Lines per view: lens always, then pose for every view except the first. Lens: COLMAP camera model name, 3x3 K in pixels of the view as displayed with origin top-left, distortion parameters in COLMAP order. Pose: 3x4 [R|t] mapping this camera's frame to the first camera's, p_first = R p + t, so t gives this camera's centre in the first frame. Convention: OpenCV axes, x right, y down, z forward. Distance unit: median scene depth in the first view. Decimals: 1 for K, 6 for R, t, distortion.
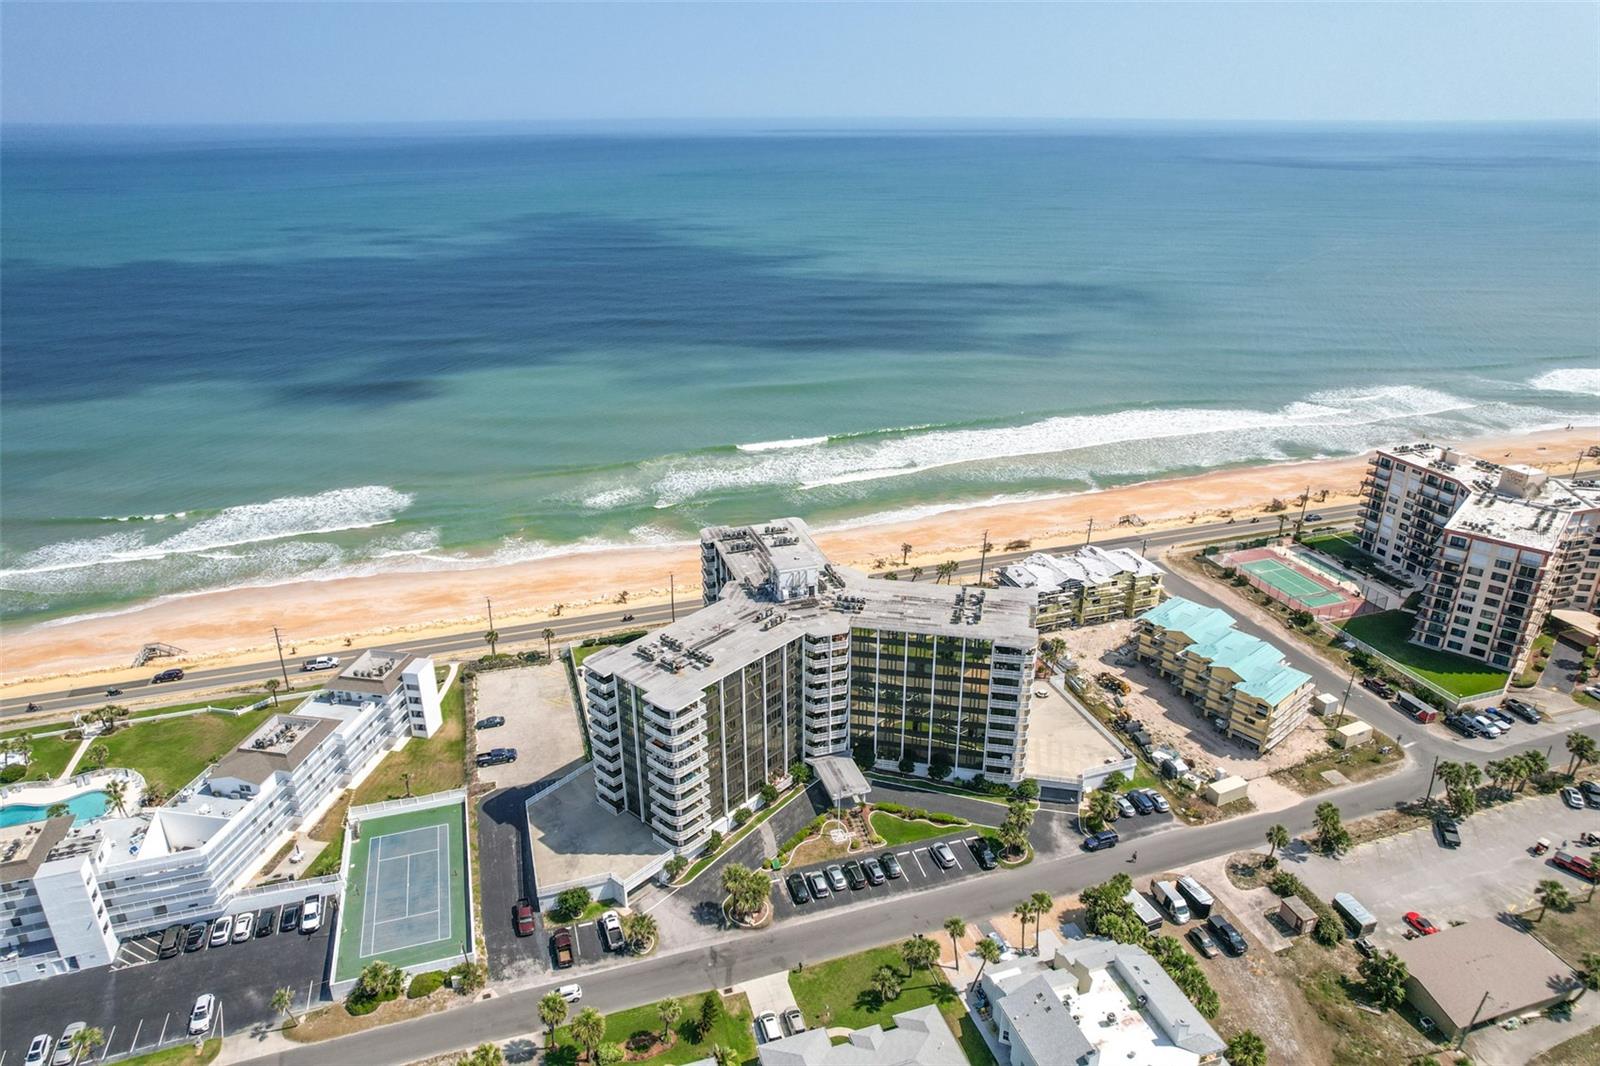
lens RADIAL K [[1027.8, 0, 801.7], [0, 1027.8, 528.0], [0, 0, 1]] dist [-0.074494, 0.070442]
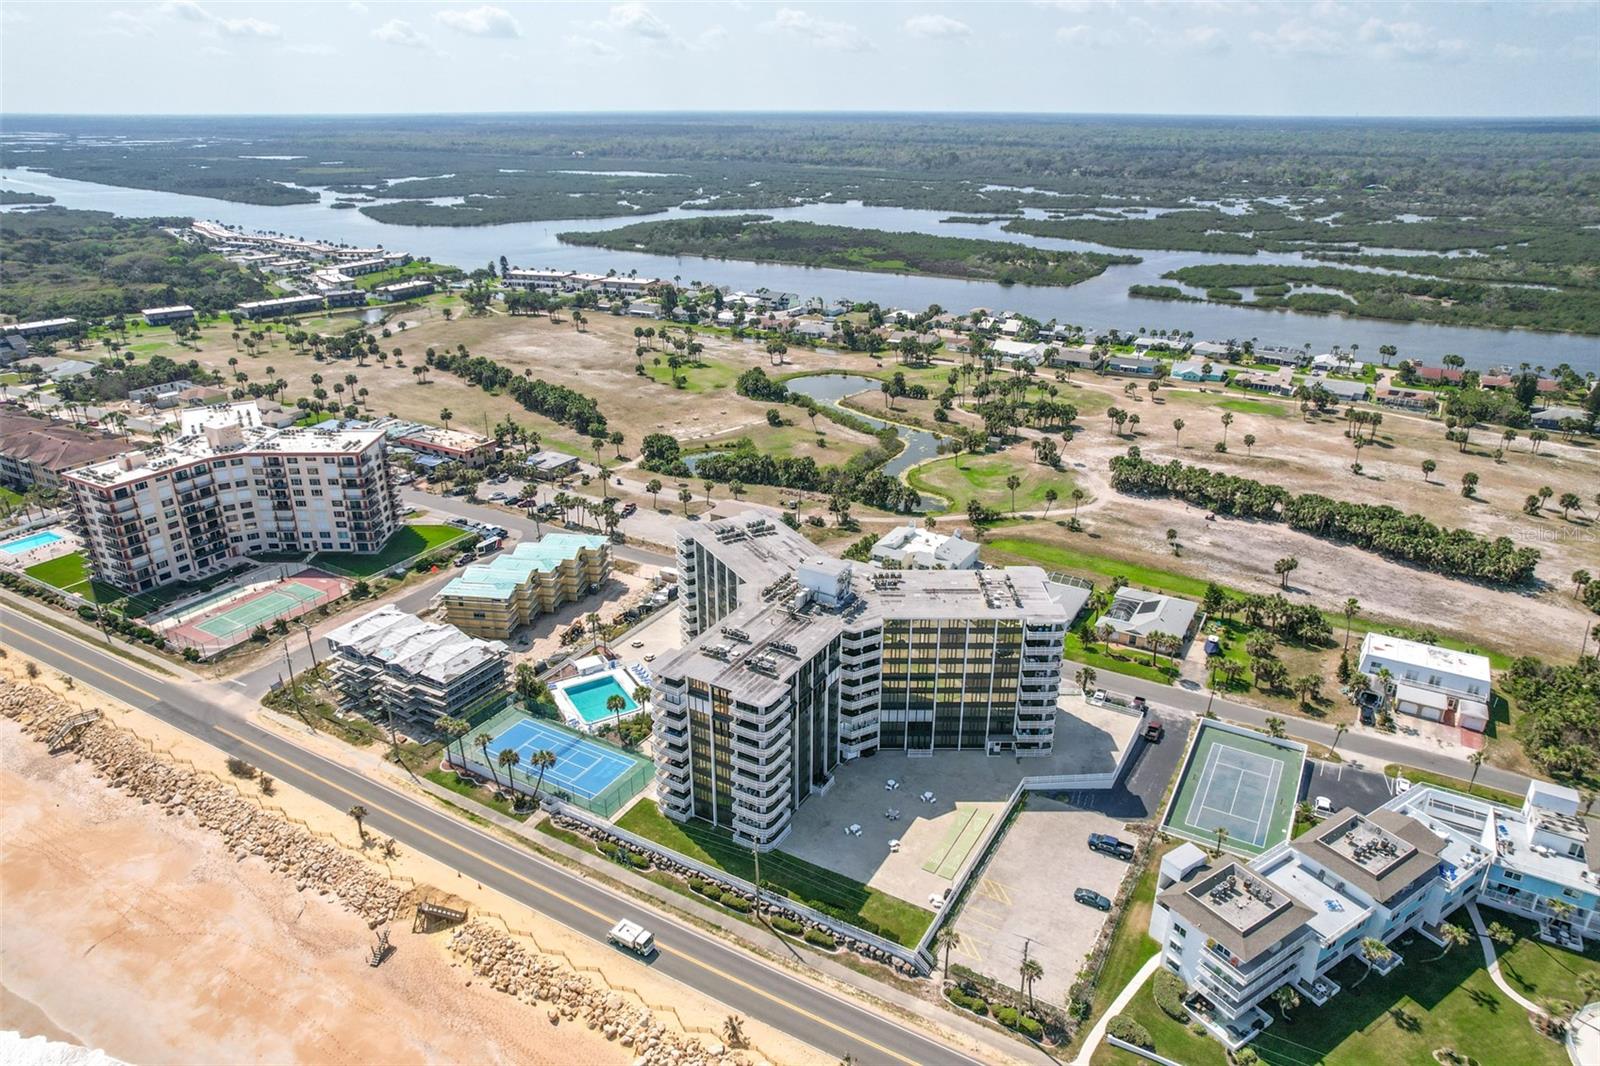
lens RADIAL K [[1020.6, 0, 801.8], [0, 1020.6, 527.9], [0, 0, 1]] dist [-0.070667, 0.057958]
pose [[-0.663093, -0.288756, 0.690600, -0.669029], [0.285295, 0.755467, 0.589810, -0.587087], [-0.692037, 0.588123, -0.418564, 1.445454]]
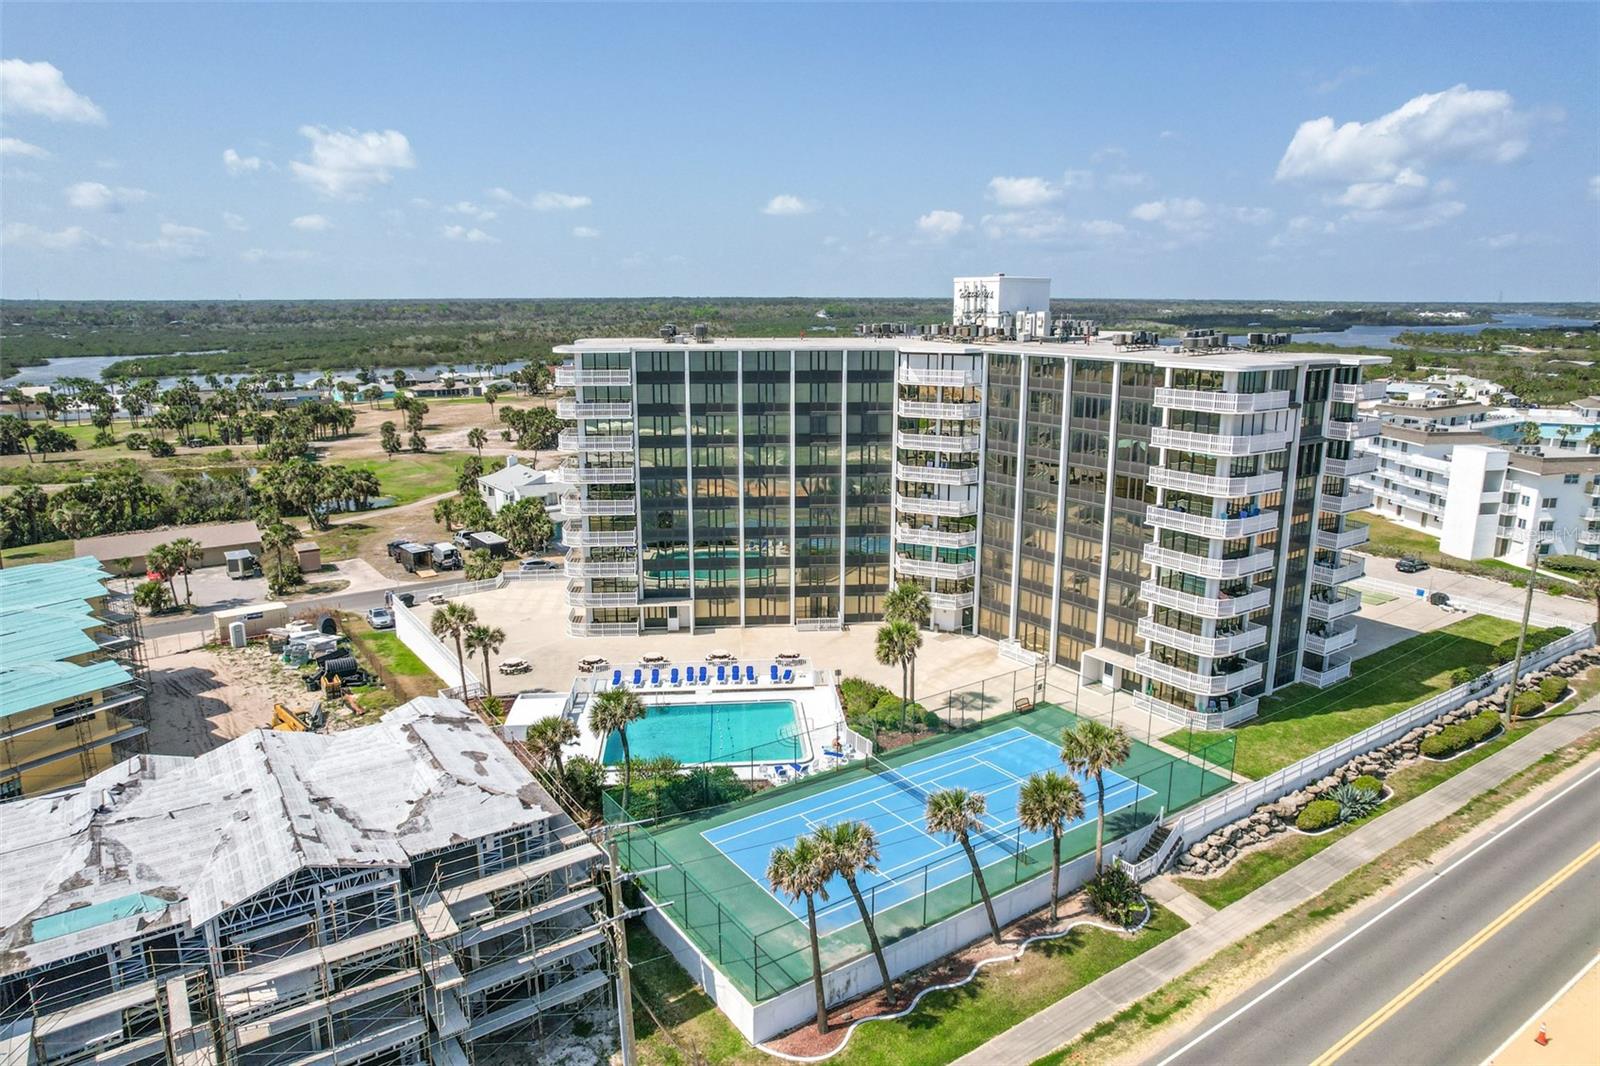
lens RADIAL K [[1022.3, 0, 802.8], [0, 1022.3, 525.3], [0, 0, 1]] dist [-0.074765, 0.071625]
pose [[-0.960277, 0.061149, -0.272267, 0.266239], [-0.106710, 0.821068, 0.560768, -0.162418], [0.257840, 0.567546, -0.781927, 1.535084]]
